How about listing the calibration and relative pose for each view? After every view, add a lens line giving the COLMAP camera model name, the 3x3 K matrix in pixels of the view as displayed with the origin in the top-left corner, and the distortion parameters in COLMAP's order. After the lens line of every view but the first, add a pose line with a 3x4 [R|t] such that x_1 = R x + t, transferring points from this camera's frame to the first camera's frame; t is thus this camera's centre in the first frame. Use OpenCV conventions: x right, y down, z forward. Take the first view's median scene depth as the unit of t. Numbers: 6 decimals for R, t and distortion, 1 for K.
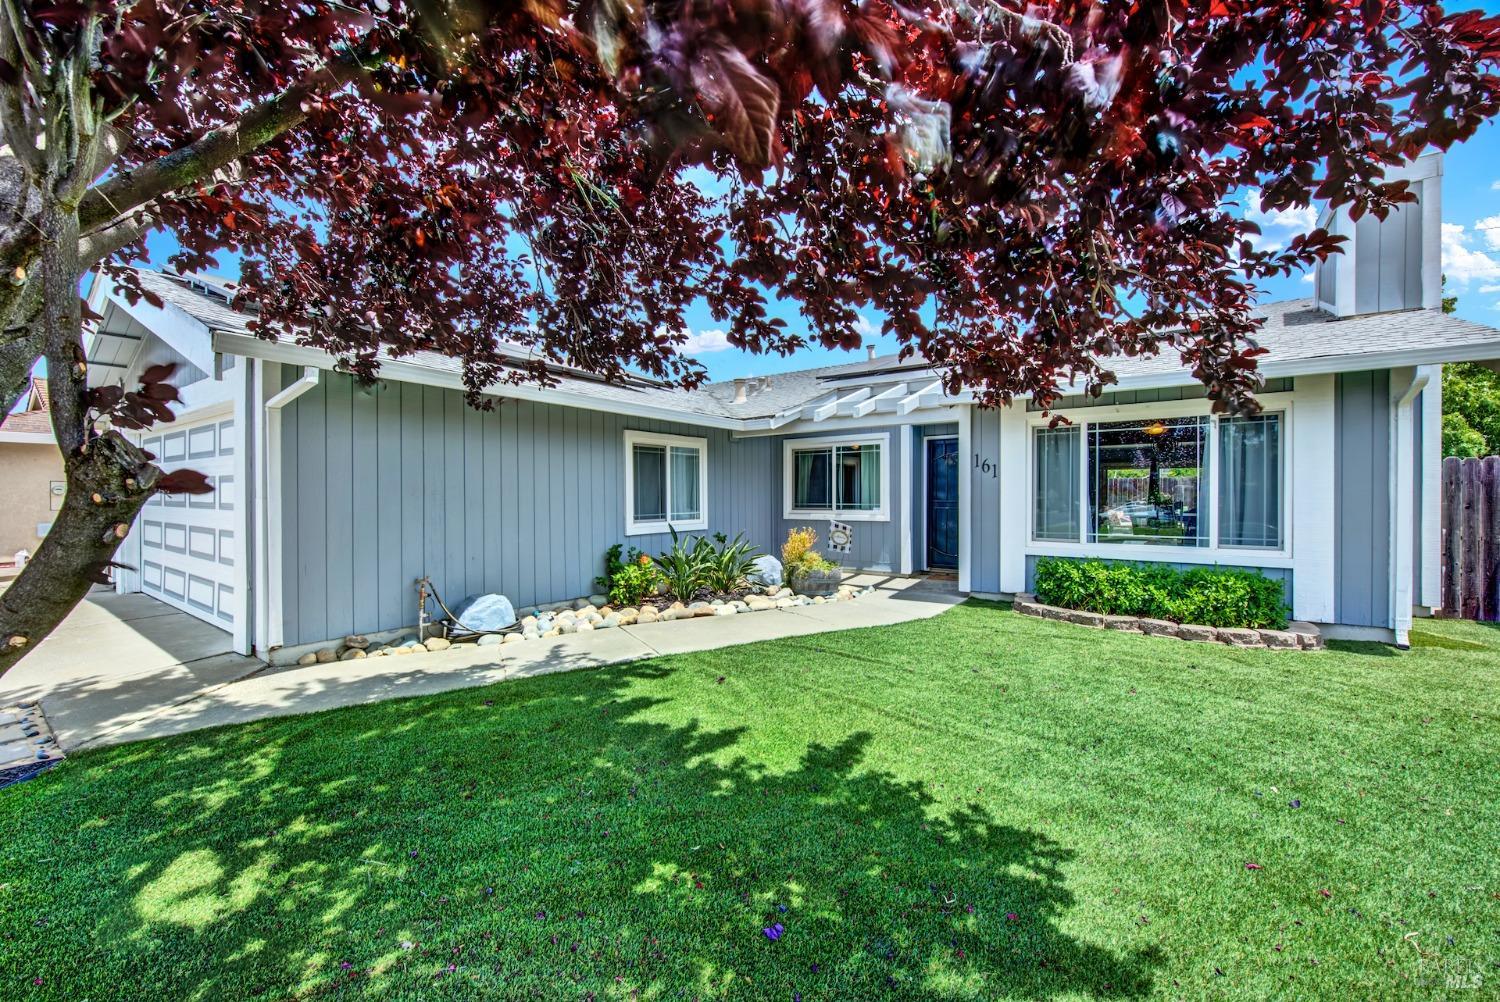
lens RADIAL K [[616.1, 0, 752.6], [0, 616.1, 497.1], [0, 0, 1]] dist [0.003241, -0.000343]
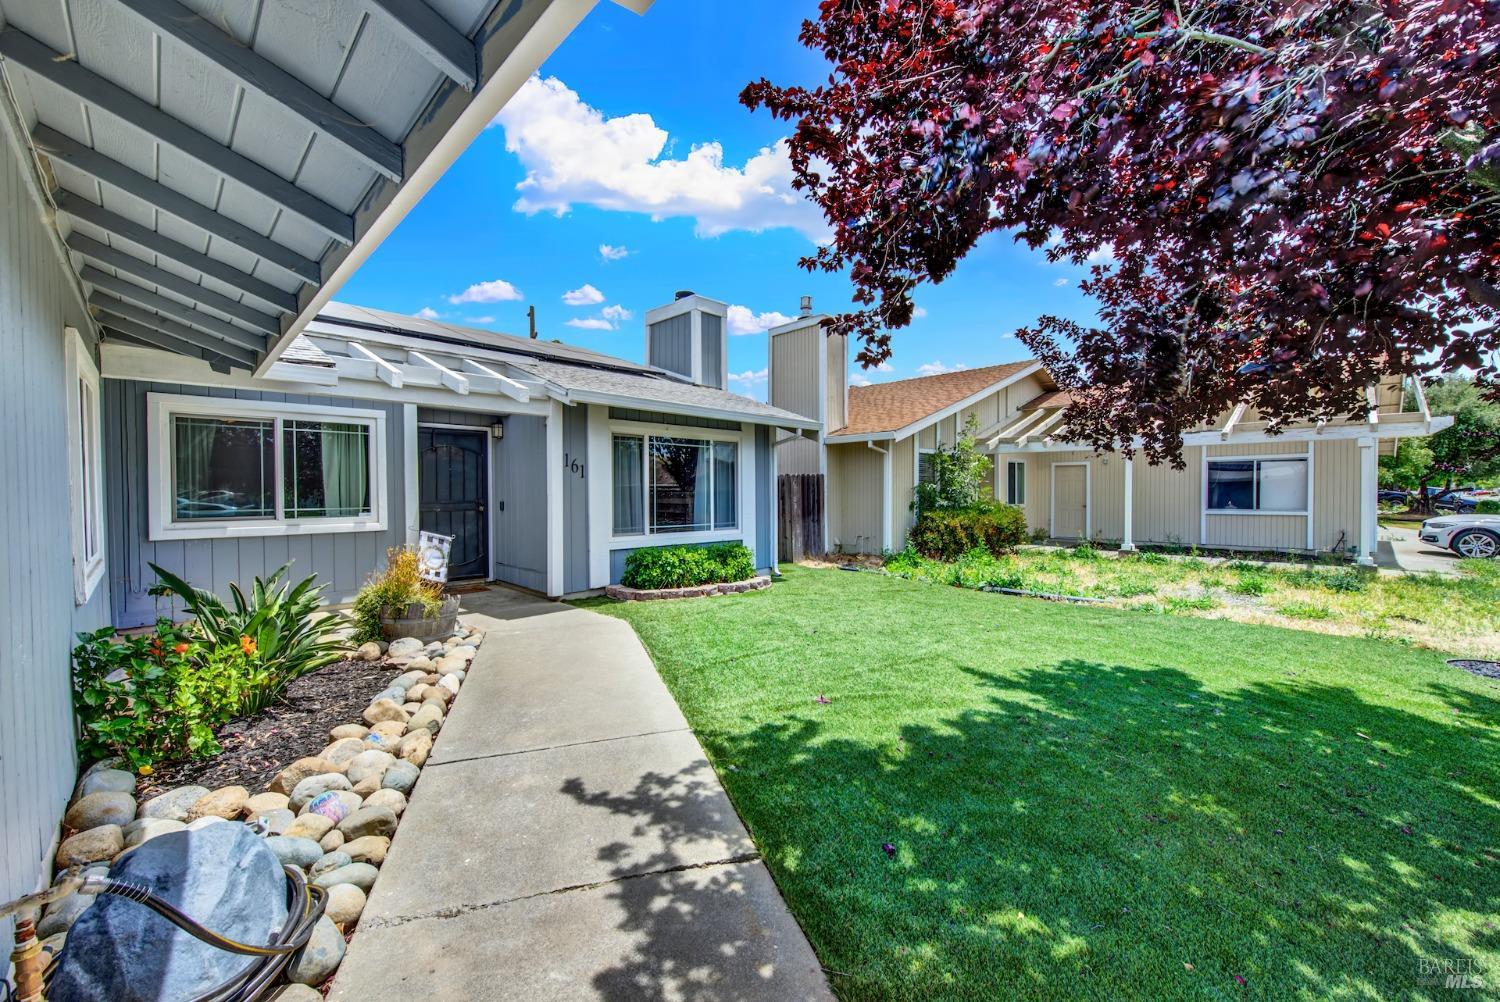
lens RADIAL K [[609.2, 0, 773.7], [0, 609.2, 503.1], [0, 0, 1]] dist [0.003074, 0.000131]
pose [[0.143295, -0.024529, 0.989376, -0.572090], [-0.000326, 0.999692, 0.024832, -0.015557], [-0.989680, -0.003881, 0.143242, 0.553892]]
